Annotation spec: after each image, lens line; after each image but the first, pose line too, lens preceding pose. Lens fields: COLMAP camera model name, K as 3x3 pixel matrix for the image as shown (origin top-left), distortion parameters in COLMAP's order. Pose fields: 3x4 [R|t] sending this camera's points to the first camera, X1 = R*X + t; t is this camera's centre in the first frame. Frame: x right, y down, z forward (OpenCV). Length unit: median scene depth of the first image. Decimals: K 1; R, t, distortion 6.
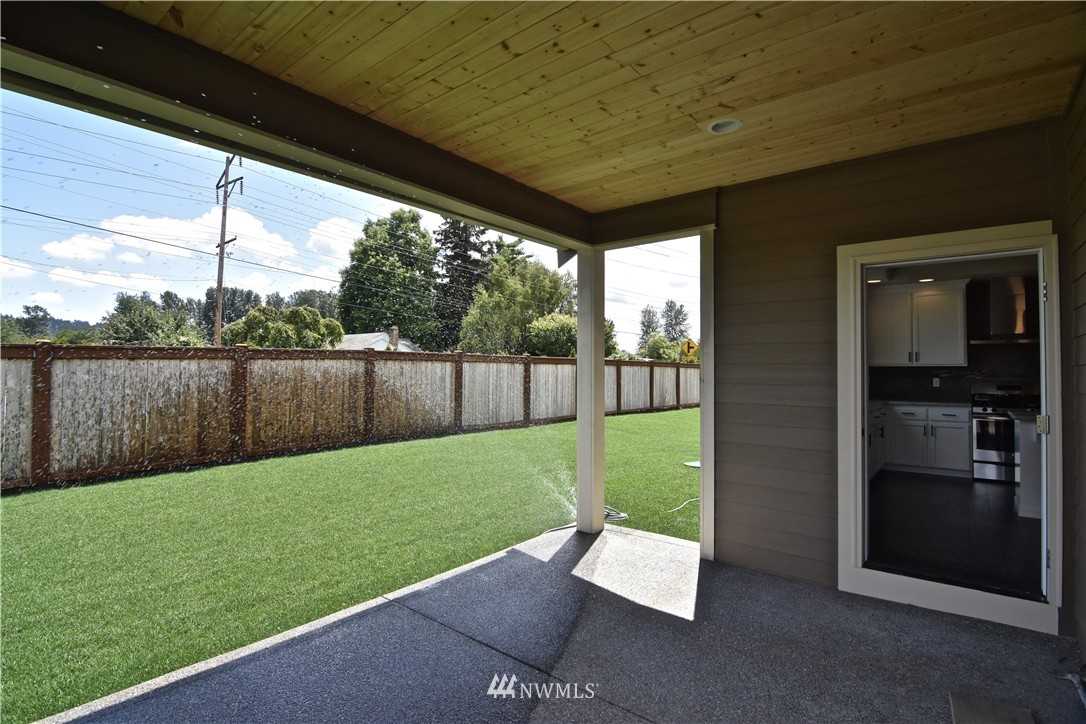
lens RADIAL K [[519.4, 0, 548.5], [0, 519.4, 353.6], [0, 0, 1]] dist [-0.005680, -0.008531]
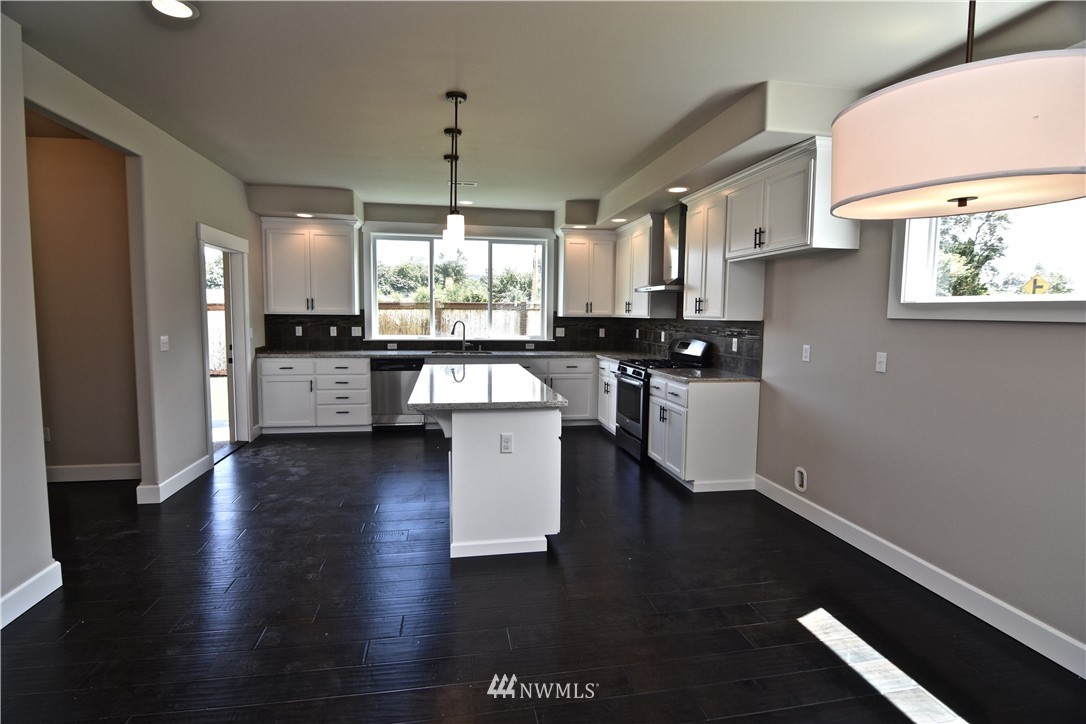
lens RADIAL K [[519.4, 0, 539.3], [0, 519.4, 354.6], [0, 0, 1]] dist [-0.005680, -0.008531]
pose [[0.759697, 0.054282, -0.648008, 0.178332], [0.015684, 0.994690, 0.101710, -0.000904], [0.650089, -0.087432, 0.754811, 0.032130]]
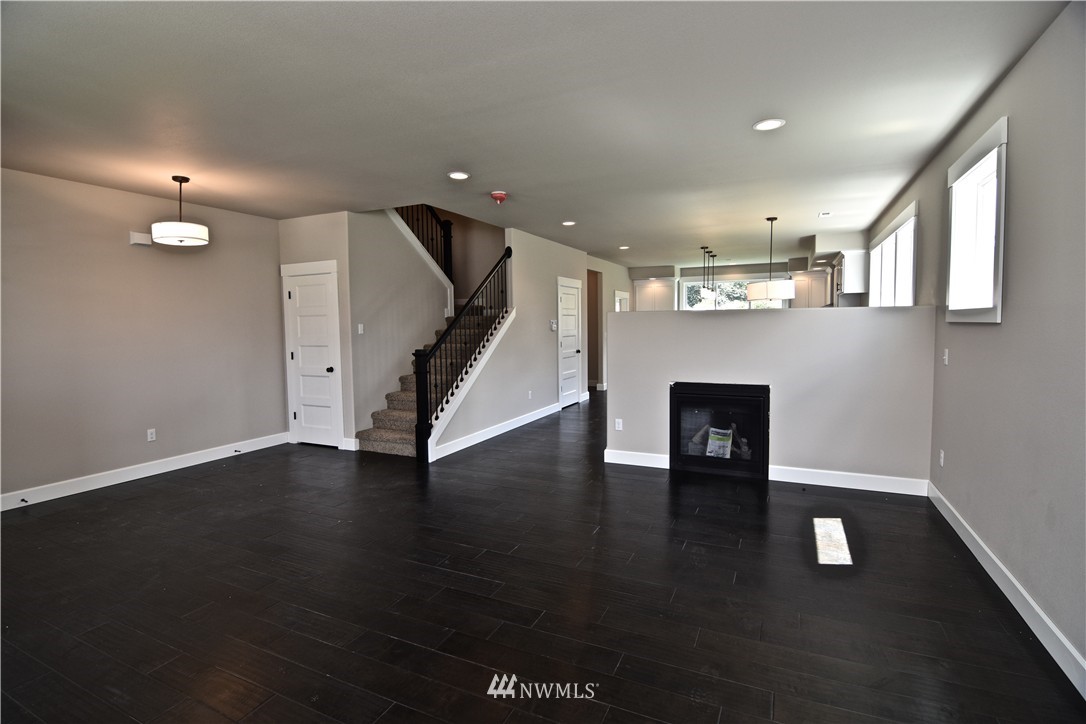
lens RADIAL K [[519.4, 0, 547.5], [0, 519.4, 365.0], [0, 0, 1]] dist [-0.005680, -0.008531]
pose [[0.251158, 0.067180, -0.965612, 0.303641], [0.045826, 0.995645, 0.081189, -0.002282], [0.966861, -0.064641, 0.246986, -0.030305]]
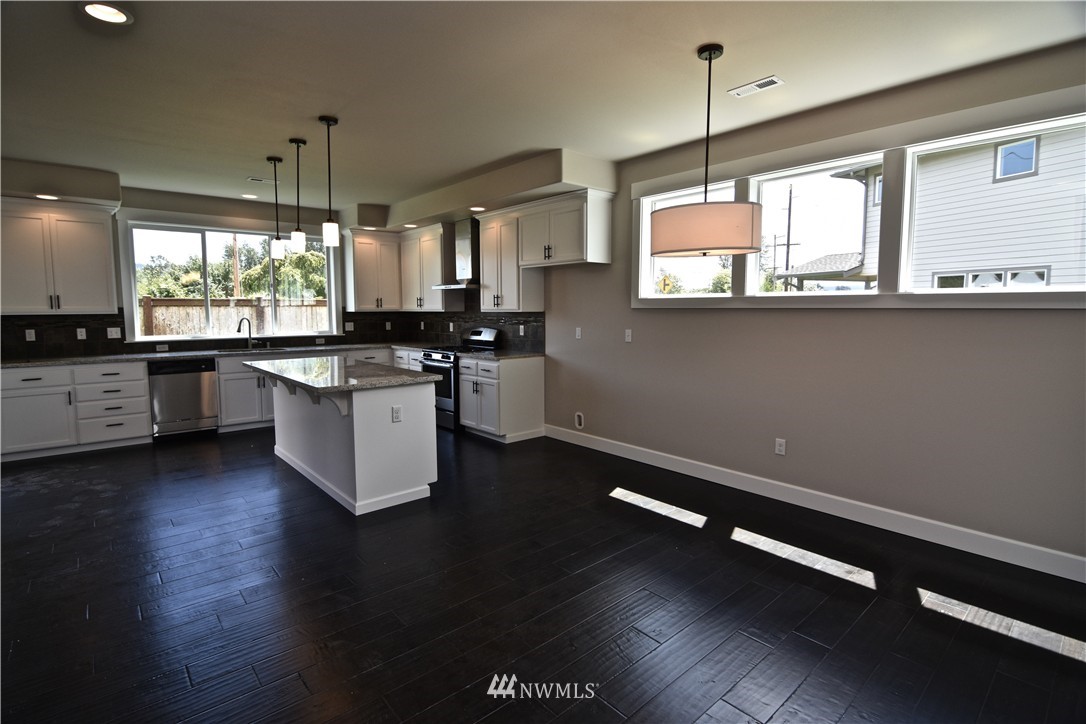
lens RADIAL K [[519.4, 0, 536.6], [0, 519.4, 352.9], [0, 0, 1]] dist [-0.005680, -0.008531]
pose [[0.984877, 0.005441, -0.173171, 0.168562], [0.015180, 0.992953, 0.117532, -0.001748], [0.172590, -0.118383, 0.977854, 0.003577]]
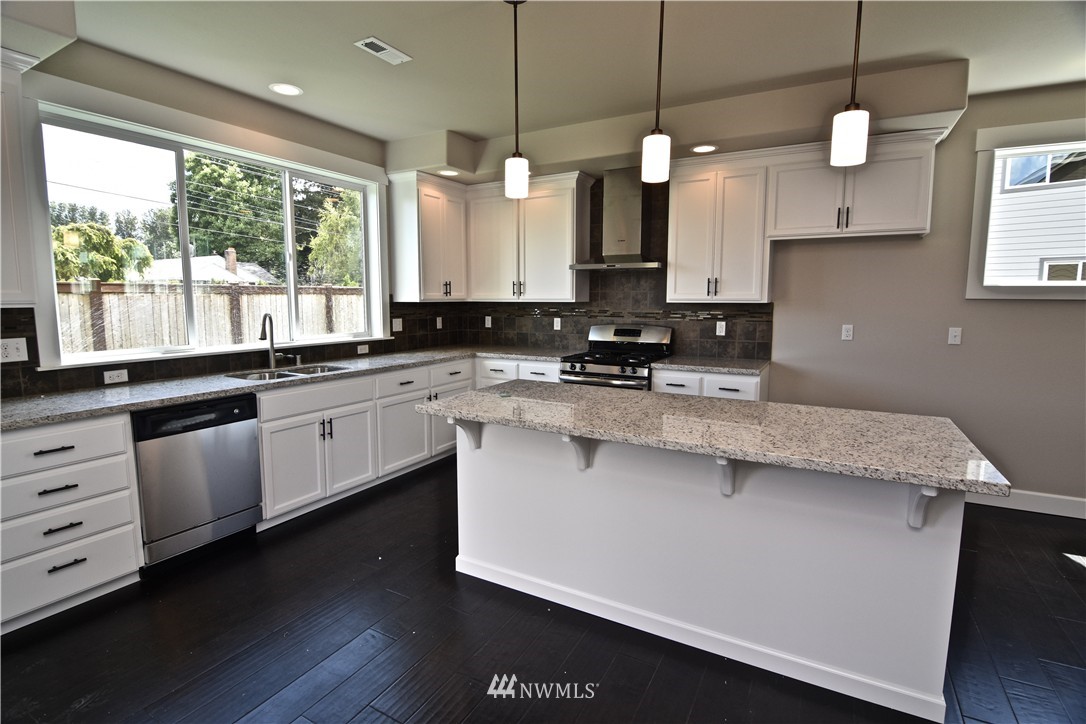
lens RADIAL K [[519.4, 0, 540.4], [0, 519.4, 358.0], [0, 0, 1]] dist [-0.005680, -0.008531]
pose [[0.985818, -0.025376, 0.165887, 0.093556], [0.000219, 0.988696, 0.149937, -0.000903], [-0.167817, -0.147774, 0.974680, 0.044839]]
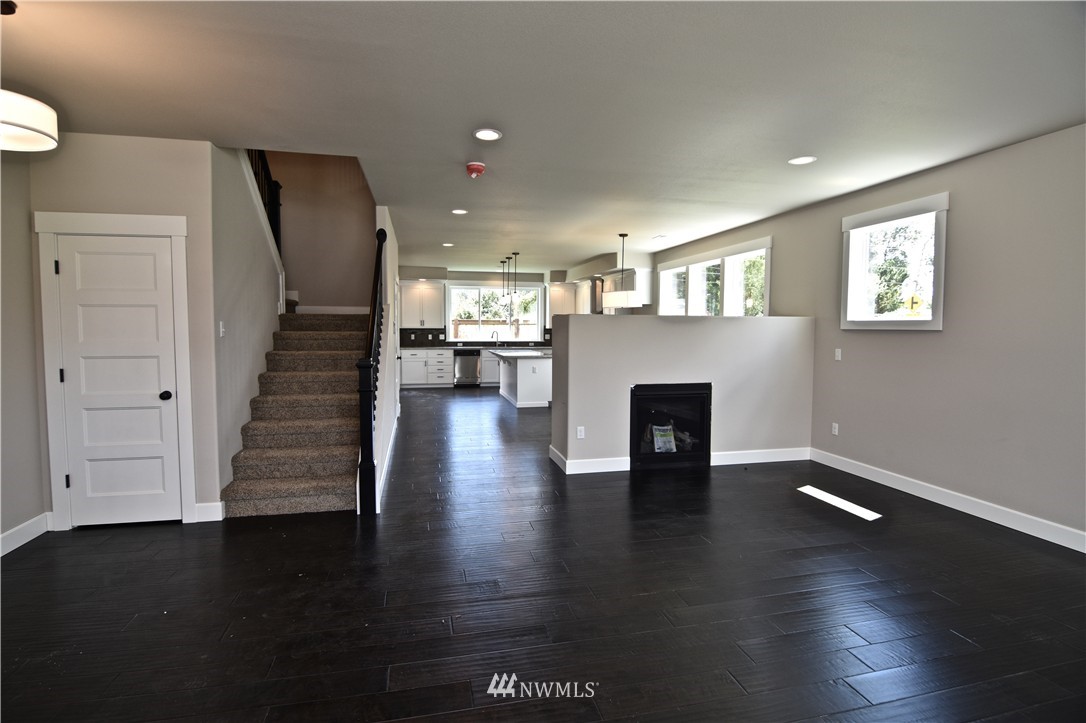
lens RADIAL K [[519.4, 0, 541.8], [0, 519.4, 360.8], [0, 0, 1]] dist [-0.005680, -0.008531]
pose [[0.791532, 0.036618, -0.610030, 0.257358], [0.021915, 0.995860, 0.088213, -0.004026], [0.610735, -0.083193, 0.787453, -0.077706]]
